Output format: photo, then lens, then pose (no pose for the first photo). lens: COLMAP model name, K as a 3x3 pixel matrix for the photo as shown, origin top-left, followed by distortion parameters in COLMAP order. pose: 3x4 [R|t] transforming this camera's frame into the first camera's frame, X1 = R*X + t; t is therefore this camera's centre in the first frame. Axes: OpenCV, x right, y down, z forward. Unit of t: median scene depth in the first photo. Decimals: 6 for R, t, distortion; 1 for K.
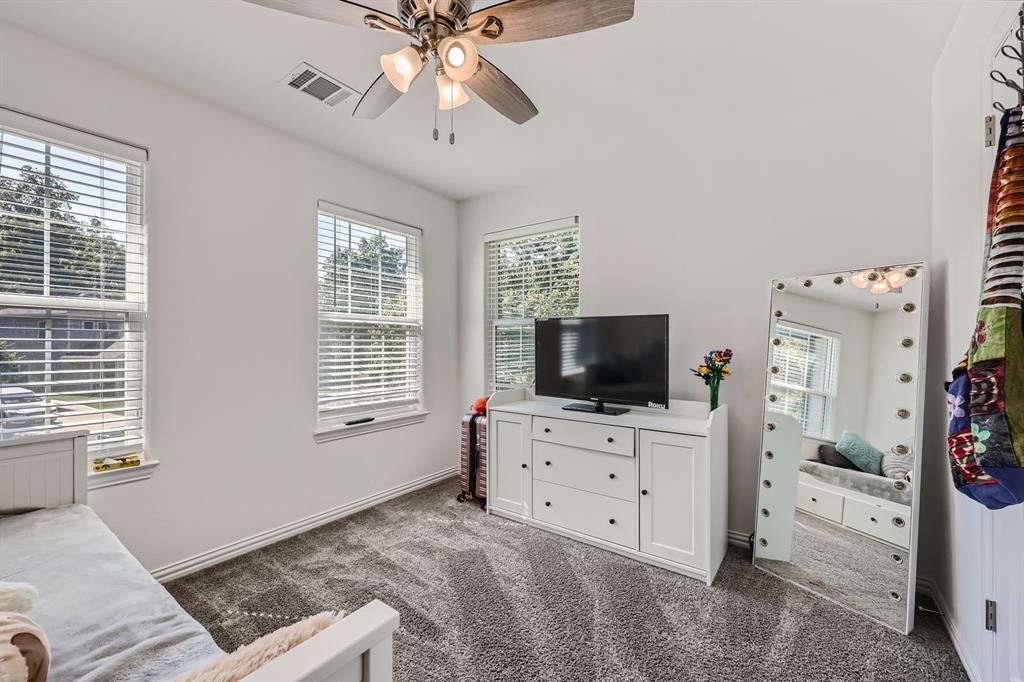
lens RADIAL K [[414.1, 0, 505.5], [0, 414.1, 347.9], [0, 0, 1]] dist [0.003123, -0.000131]
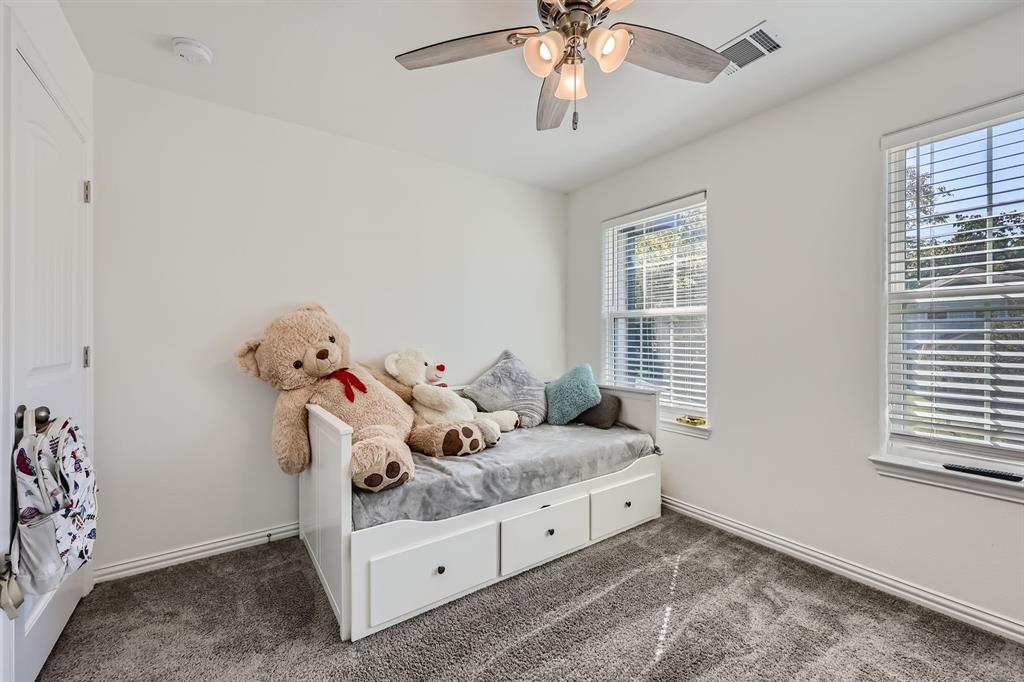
lens RADIAL K [[414.1, 0, 505.8], [0, 414.1, 335.9], [0, 0, 1]] dist [0.003123, -0.000131]
pose [[-0.328905, -0.000857, -0.944363, 0.527638], [-0.005210, 0.999986, 0.000907, -0.010214], [0.944349, 0.005218, -0.328905, 0.739021]]
